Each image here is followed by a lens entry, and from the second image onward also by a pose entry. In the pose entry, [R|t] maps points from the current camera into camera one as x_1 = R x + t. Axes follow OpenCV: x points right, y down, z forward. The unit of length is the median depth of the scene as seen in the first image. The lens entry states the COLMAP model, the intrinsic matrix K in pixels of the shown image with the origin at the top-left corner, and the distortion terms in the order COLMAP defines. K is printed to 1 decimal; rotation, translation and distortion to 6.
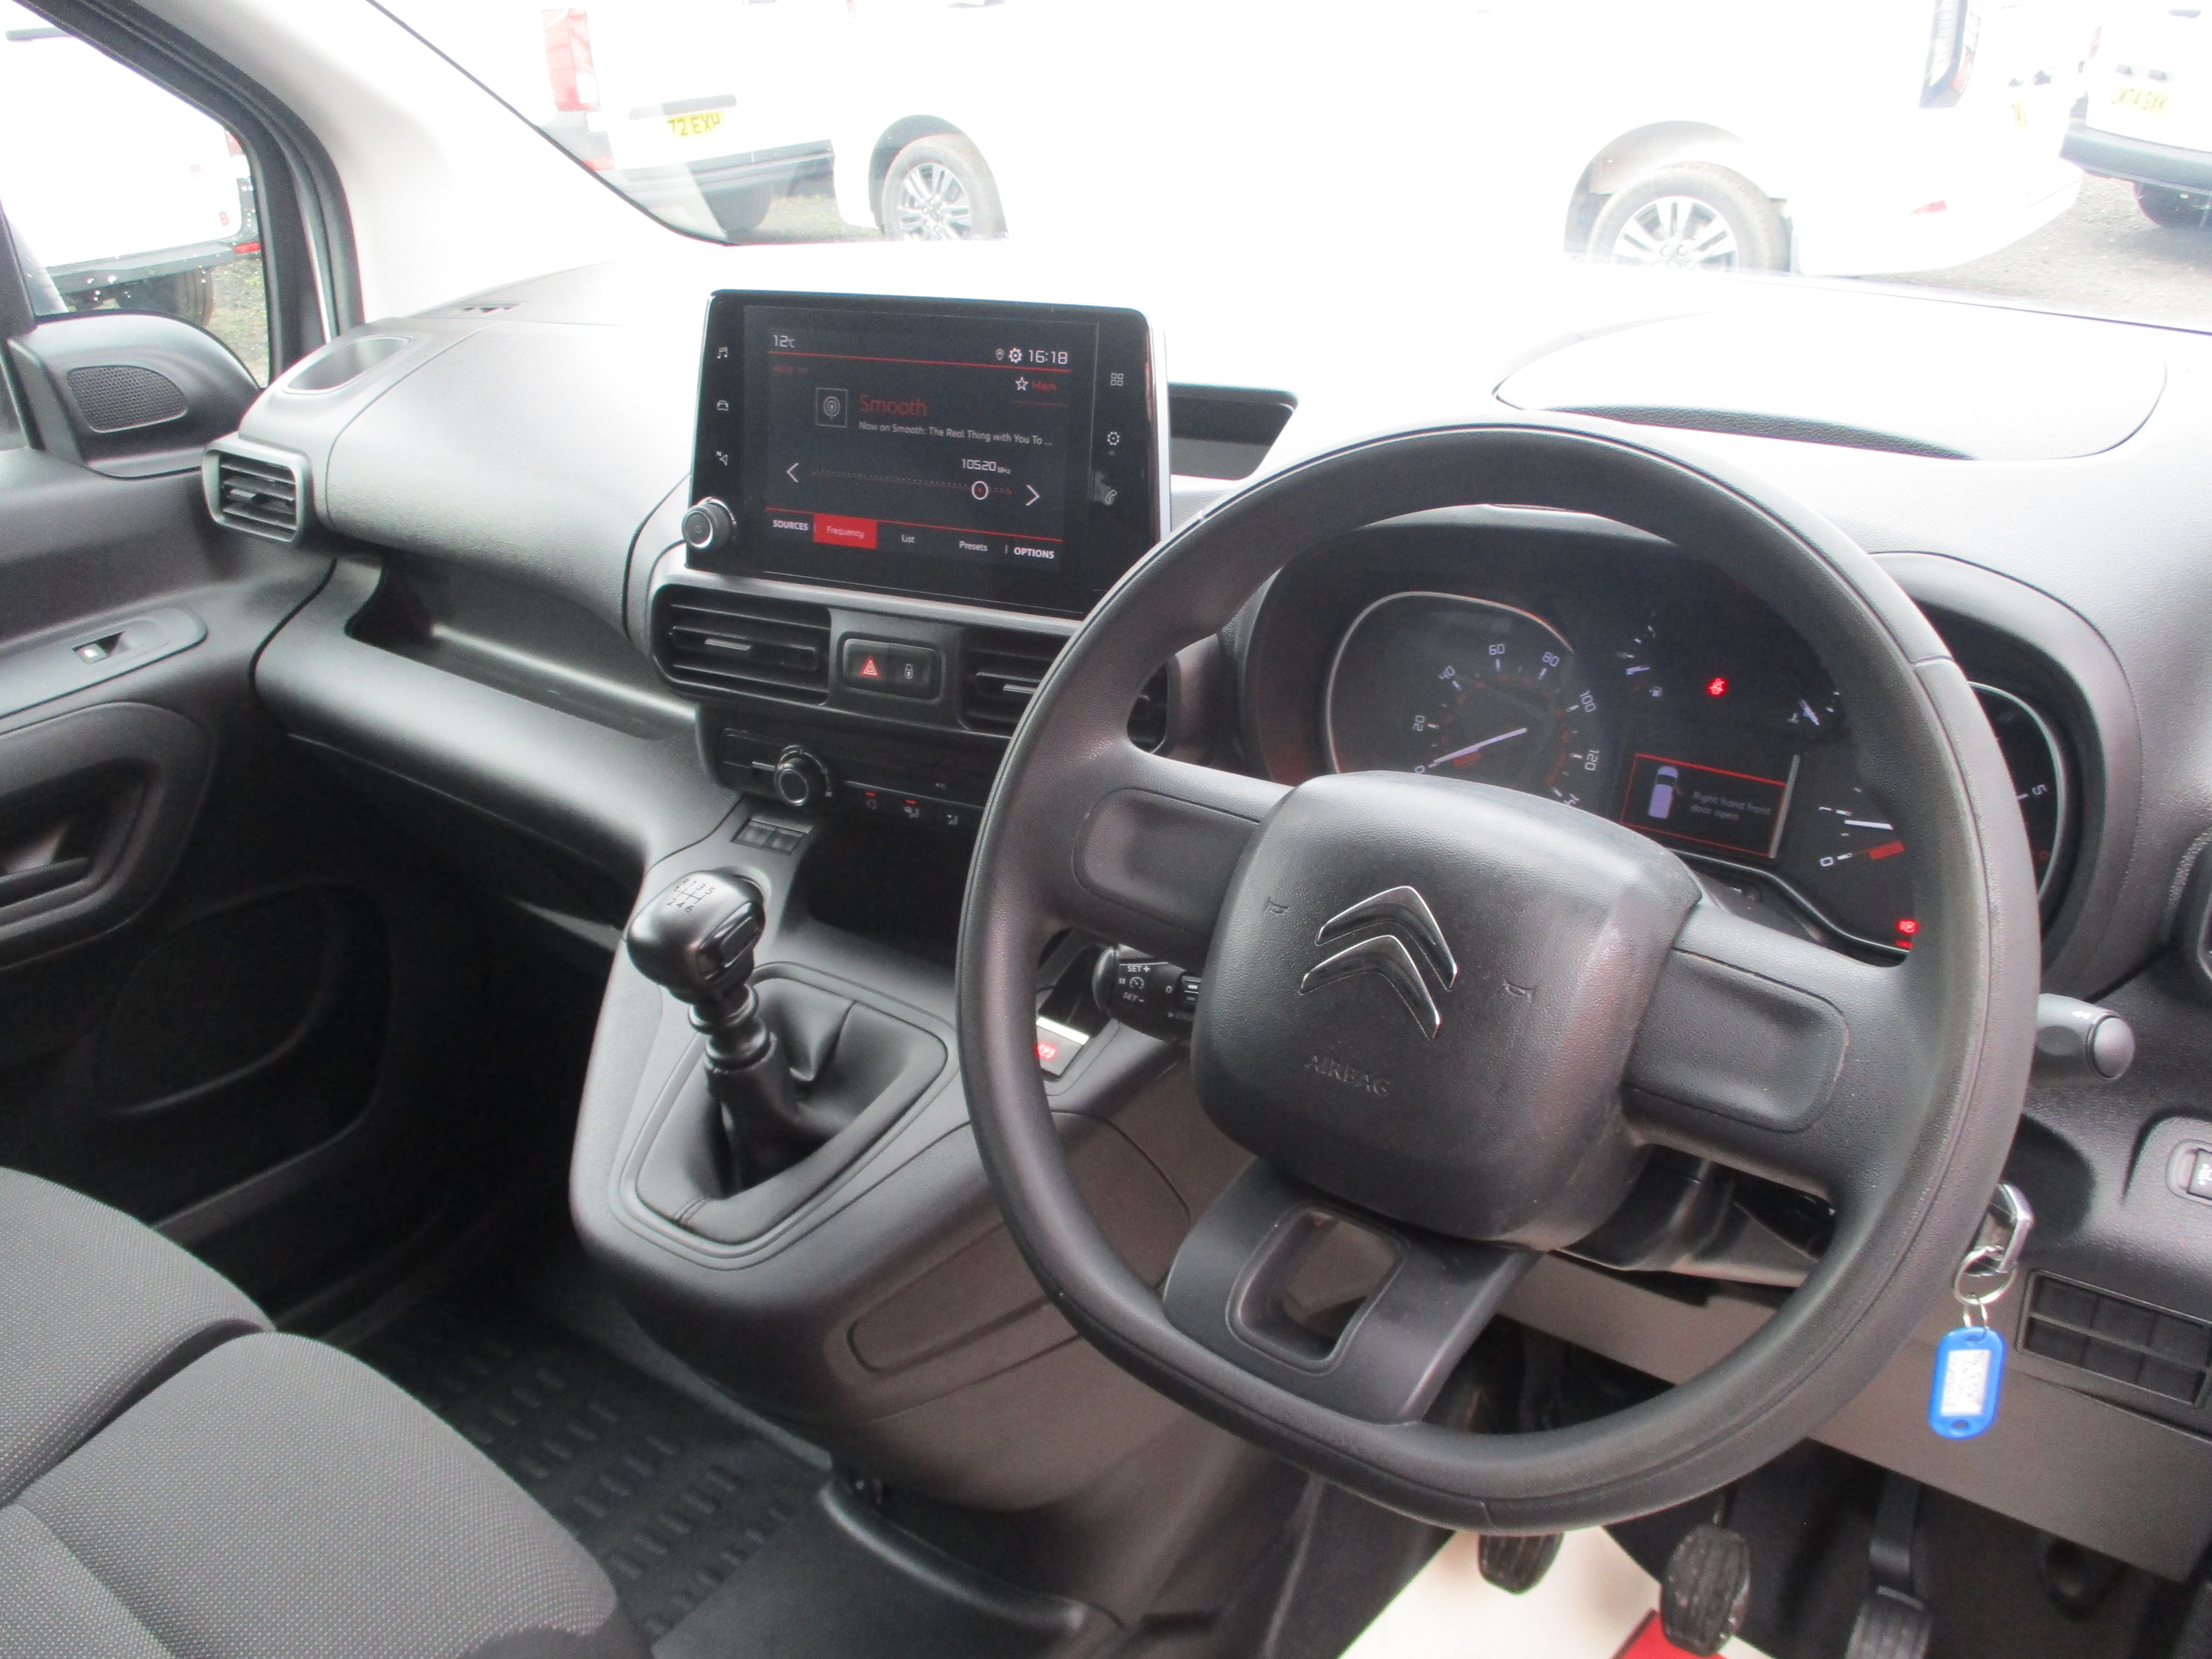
lens RADIAL K [[1807.8, 0, 1106.0], [0, 1807.8, 829.5], [0, 0, 1]] dist [-0.012287, -0.007338]
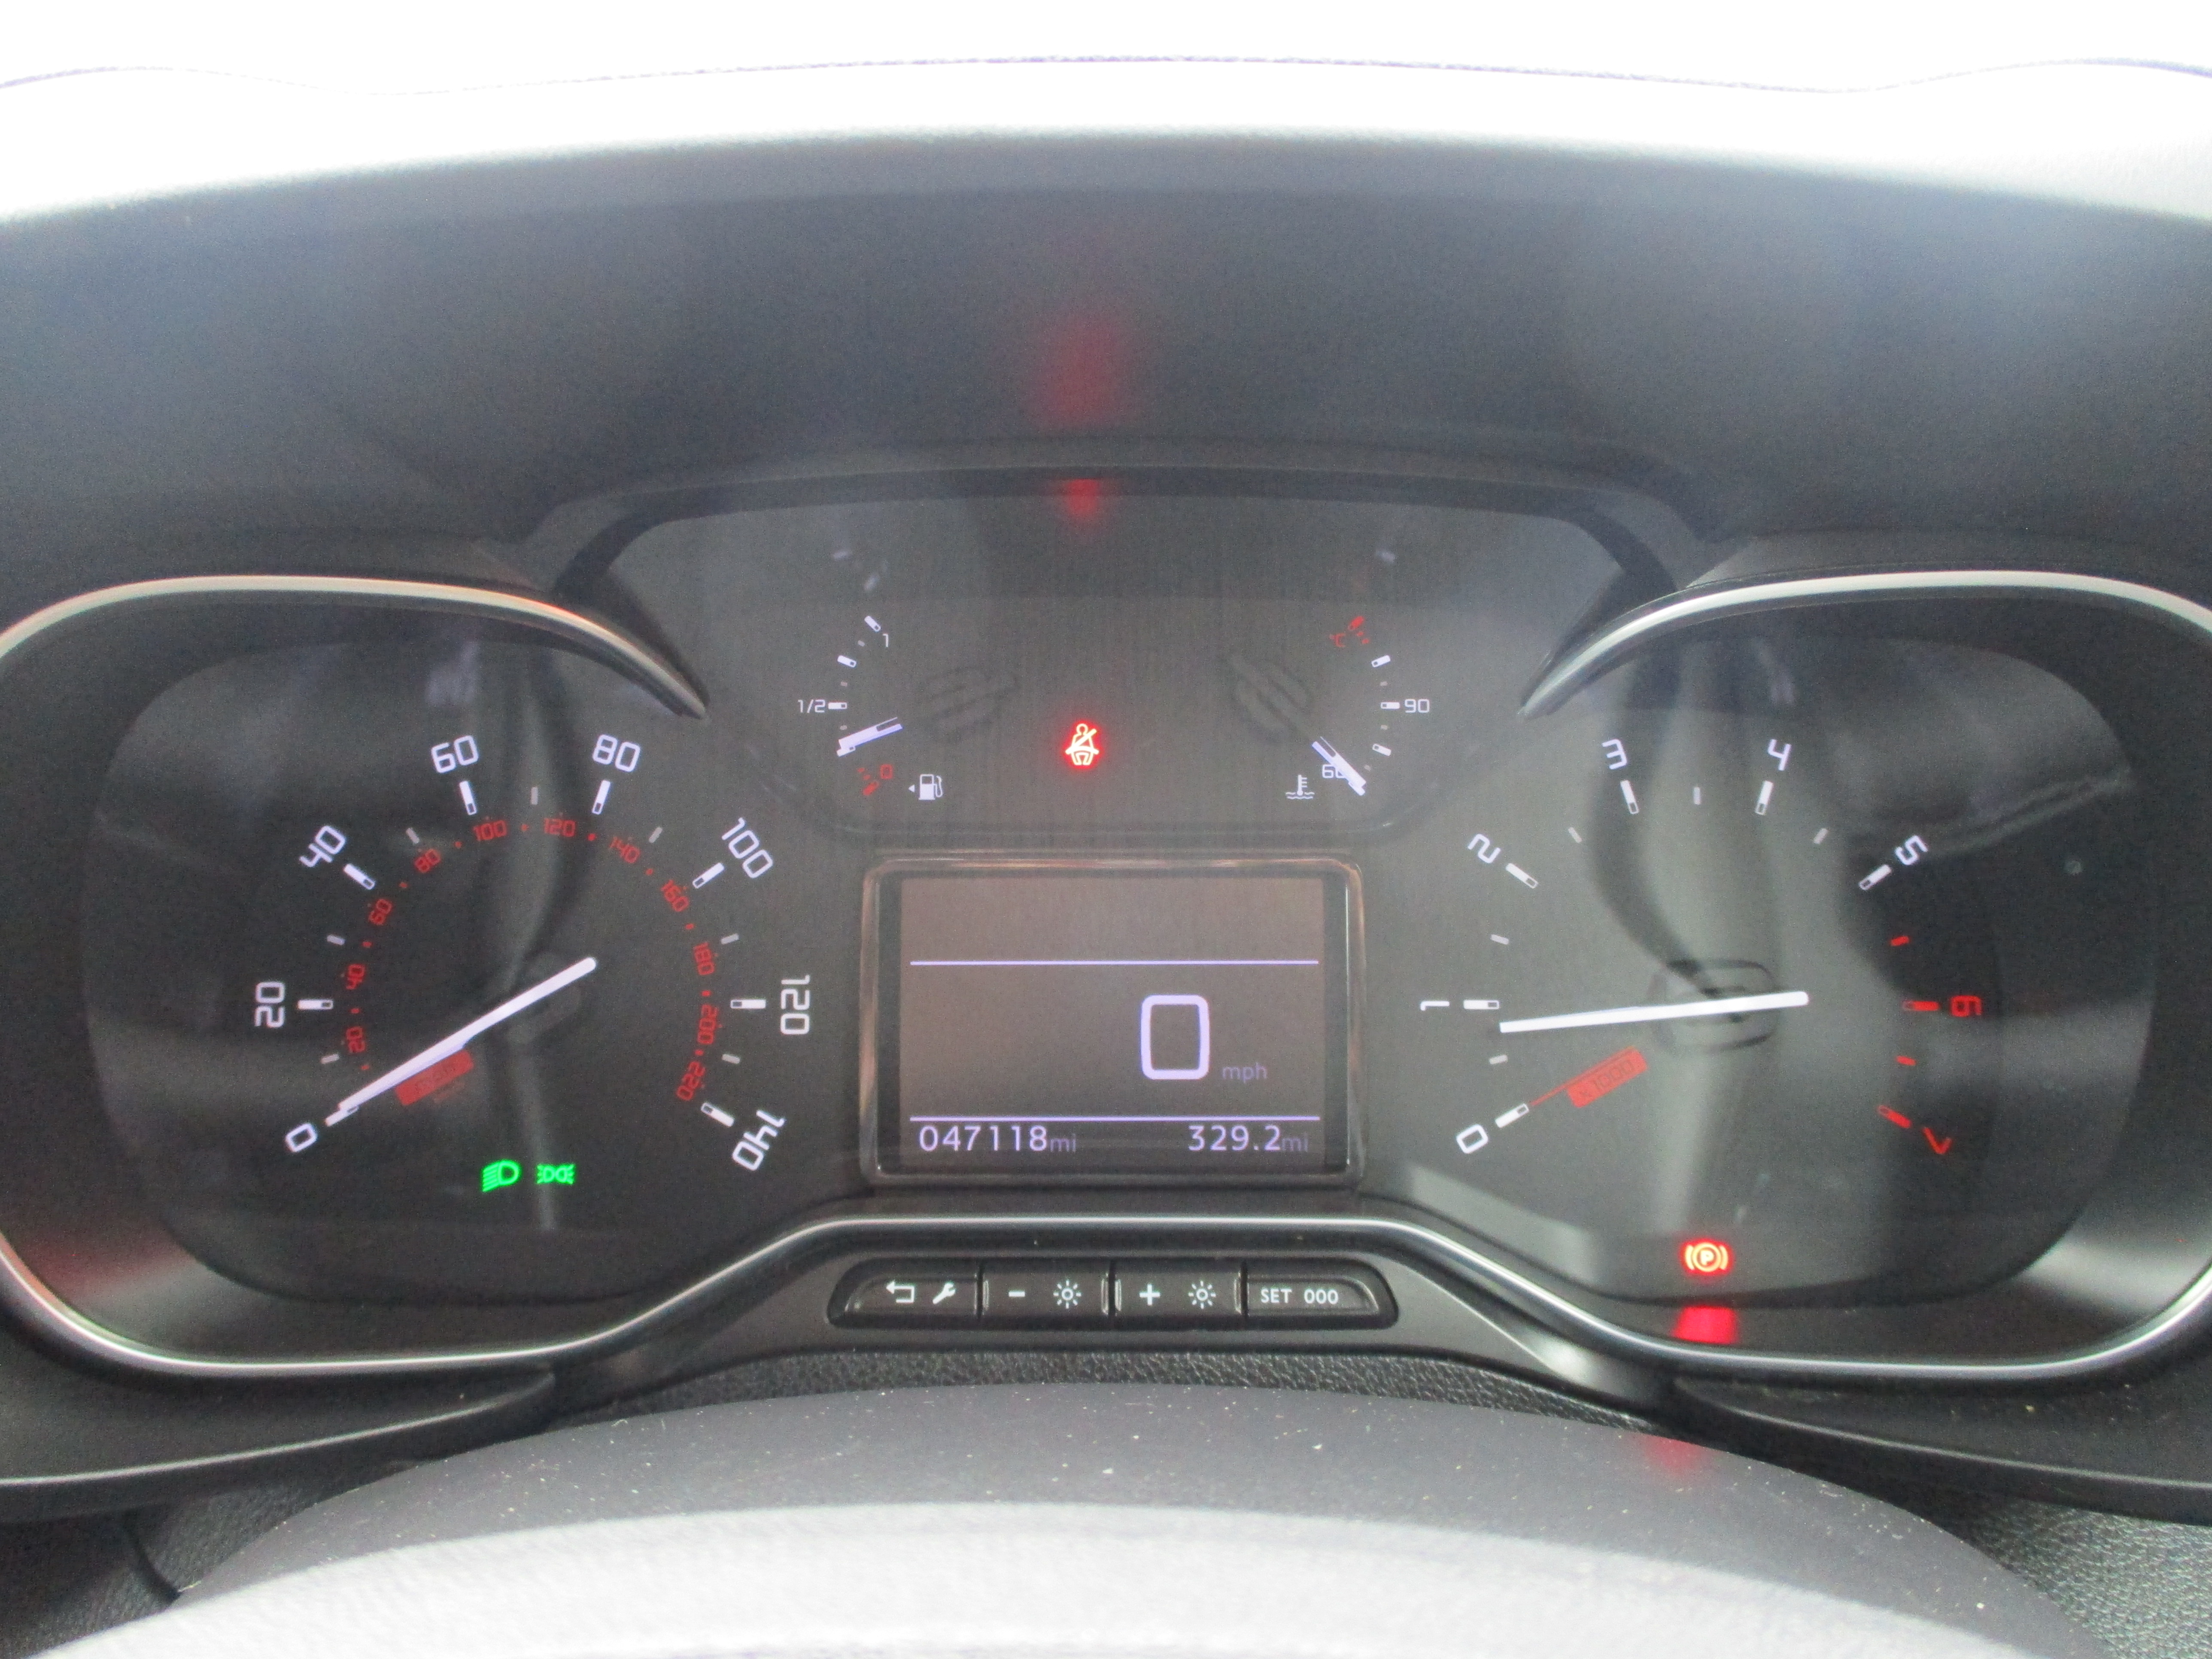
lens RADIAL K [[1807.8, 0, 1106.0], [0, 1807.8, 829.5], [0, 0, 1]] dist [-0.012287, -0.007338]
pose [[0.818904, -0.186394, 0.542820, 0.133161], [0.223231, 0.974763, -0.002052, -0.059183], [-0.528739, 0.122855, 0.839846, 0.673065]]
